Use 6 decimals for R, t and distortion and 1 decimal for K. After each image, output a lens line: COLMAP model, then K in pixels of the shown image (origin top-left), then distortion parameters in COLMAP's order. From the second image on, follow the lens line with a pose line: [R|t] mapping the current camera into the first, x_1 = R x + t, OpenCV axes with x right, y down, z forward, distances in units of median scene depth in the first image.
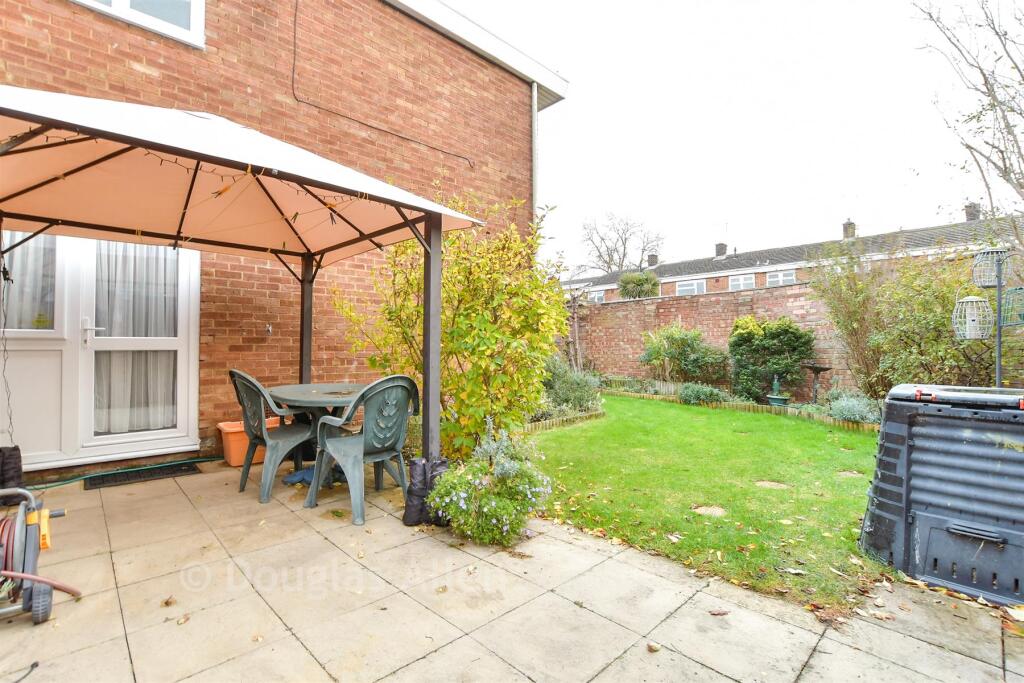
lens RADIAL K [[452.4, 0, 512.0], [0, 452.4, 341.5], [0, 0, 1]] dist [0.000834, 0.000338]
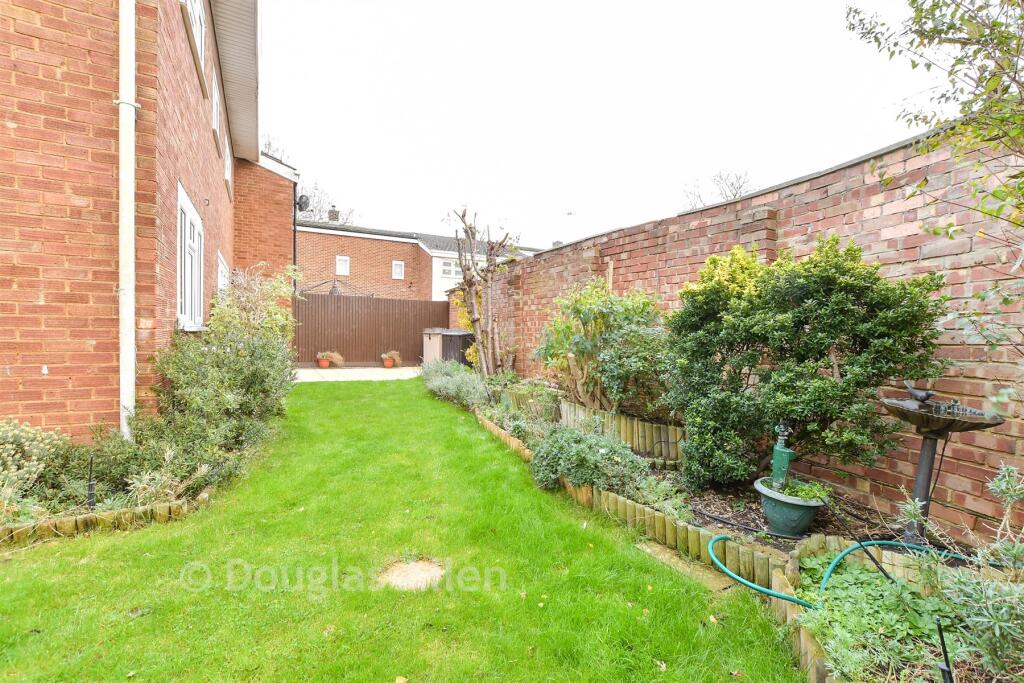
lens RADIAL K [[452.4, 0, 512.0], [0, 452.4, 341.5], [0, 0, 1]] dist [0.000834, 0.000338]
pose [[0.970799, 0.027597, -0.238302, 0.451008], [-0.019343, 0.999132, 0.036906, 0.008696], [0.239113, -0.031219, 0.970490, 0.623150]]
